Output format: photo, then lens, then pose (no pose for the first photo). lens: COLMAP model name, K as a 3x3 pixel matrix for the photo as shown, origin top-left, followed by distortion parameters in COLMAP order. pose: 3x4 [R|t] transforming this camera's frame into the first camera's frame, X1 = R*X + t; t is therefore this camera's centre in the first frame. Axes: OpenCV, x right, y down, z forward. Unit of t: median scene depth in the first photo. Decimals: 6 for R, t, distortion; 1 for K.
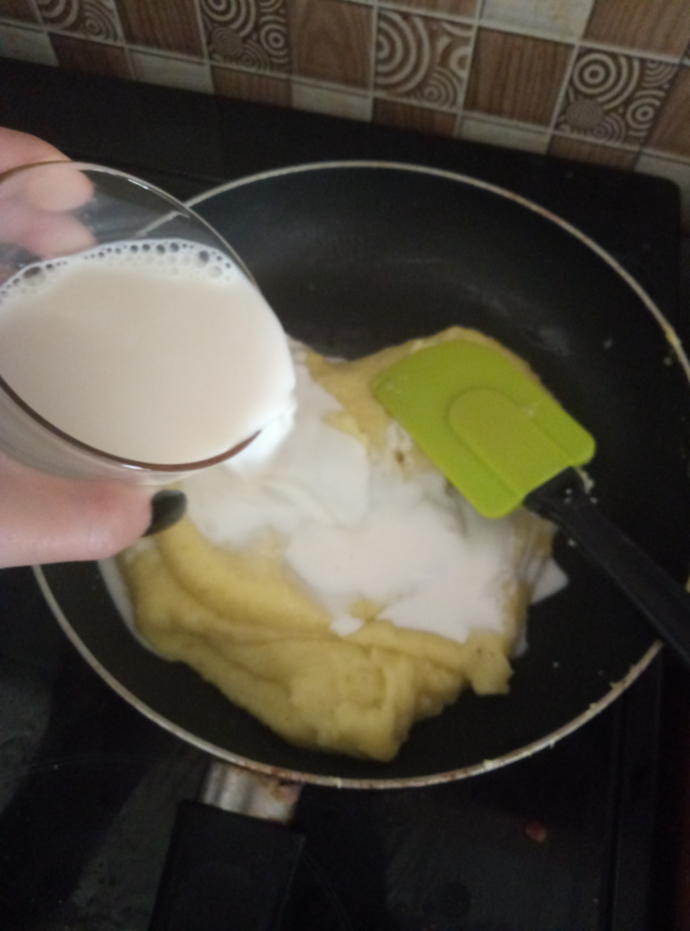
lens RADIAL K [[638.3, 0, 345.0], [0, 638.3, 465.5], [0, 0, 1]] dist [-0.076630, 0.000070]
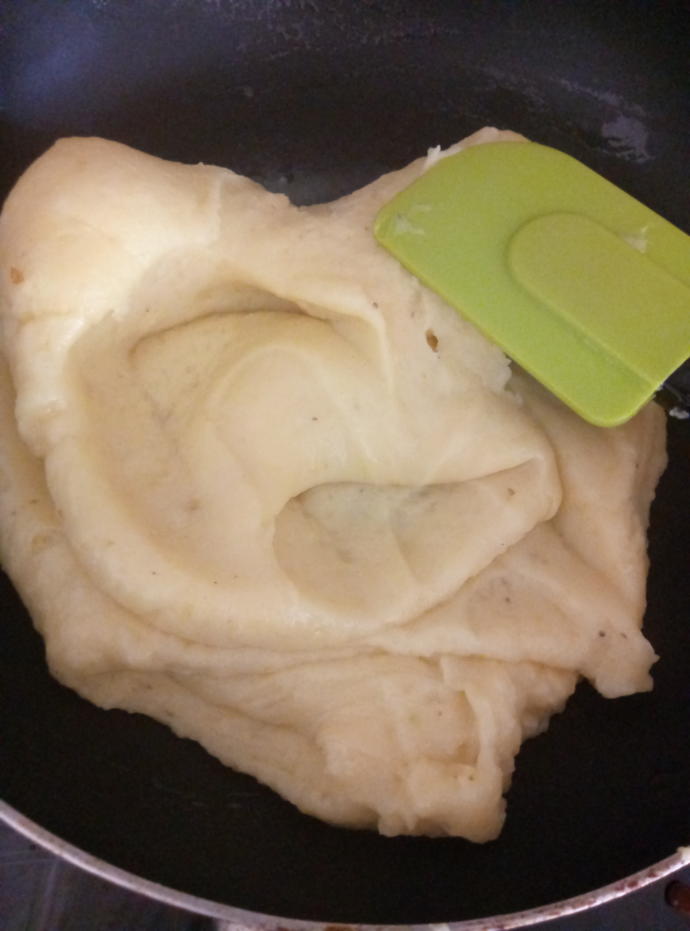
lens RADIAL K [[638.3, 0, 345.0], [0, 638.3, 465.5], [0, 0, 1]] dist [-0.076630, 0.000070]
pose [[0.989278, -0.133556, 0.059097, -0.060584], [0.121381, 0.976905, 0.175852, -0.016121], [-0.081218, -0.166793, 0.982641, 0.426806]]
